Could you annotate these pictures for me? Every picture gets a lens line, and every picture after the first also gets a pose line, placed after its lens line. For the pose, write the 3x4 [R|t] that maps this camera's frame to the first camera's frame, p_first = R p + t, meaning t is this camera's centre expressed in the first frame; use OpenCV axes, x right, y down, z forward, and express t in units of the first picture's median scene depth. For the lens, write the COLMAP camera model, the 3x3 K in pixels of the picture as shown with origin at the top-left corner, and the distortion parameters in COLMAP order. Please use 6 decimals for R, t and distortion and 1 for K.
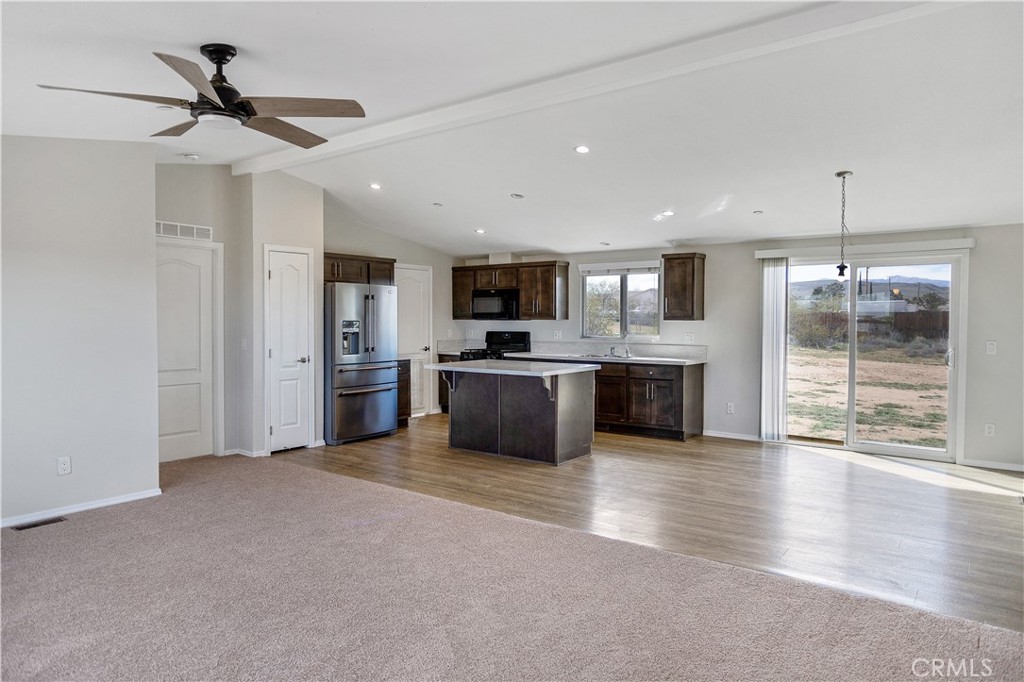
lens RADIAL K [[645.3, 0, 512.0], [0, 645.3, 330.6], [0, 0, 1]] dist [-0.041277, 0.000239]
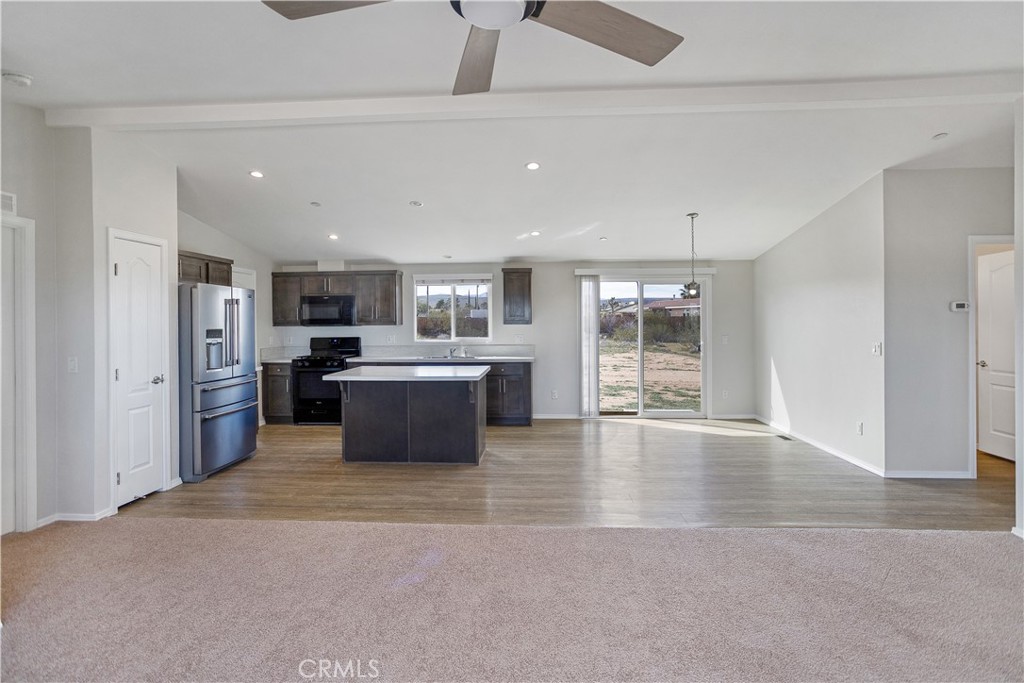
lens RADIAL K [[504.8, 0, 510.1], [0, 504.8, 321.7], [0, 0, 1]] dist [-0.039244, 0.017814]
pose [[0.833319, -0.008450, 0.552728, -0.281673], [0.020757, 0.999656, -0.016012, -0.006526], [-0.552402, 0.024816, 0.833208, 0.238958]]
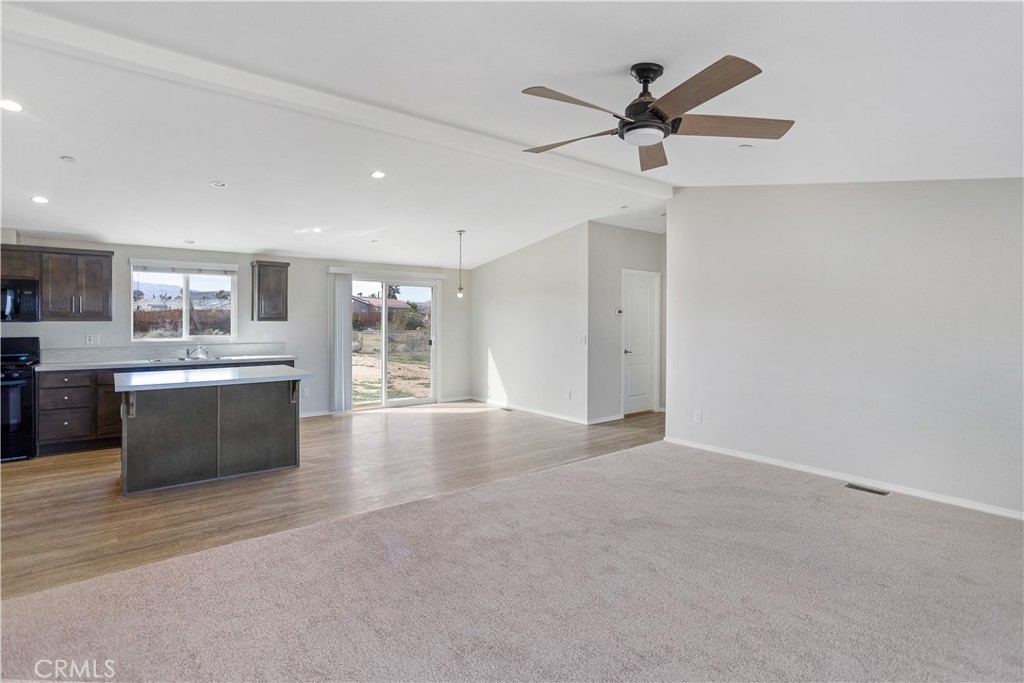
lens RADIAL K [[504.8, 0, 510.1], [0, 504.8, 321.7], [0, 0, 1]] dist [-0.039244, 0.017814]
pose [[0.255612, -0.008713, 0.966740, -0.505380], [0.016250, 0.999857, 0.004715, -0.013127], [-0.966643, 0.014504, 0.255717, 0.396927]]
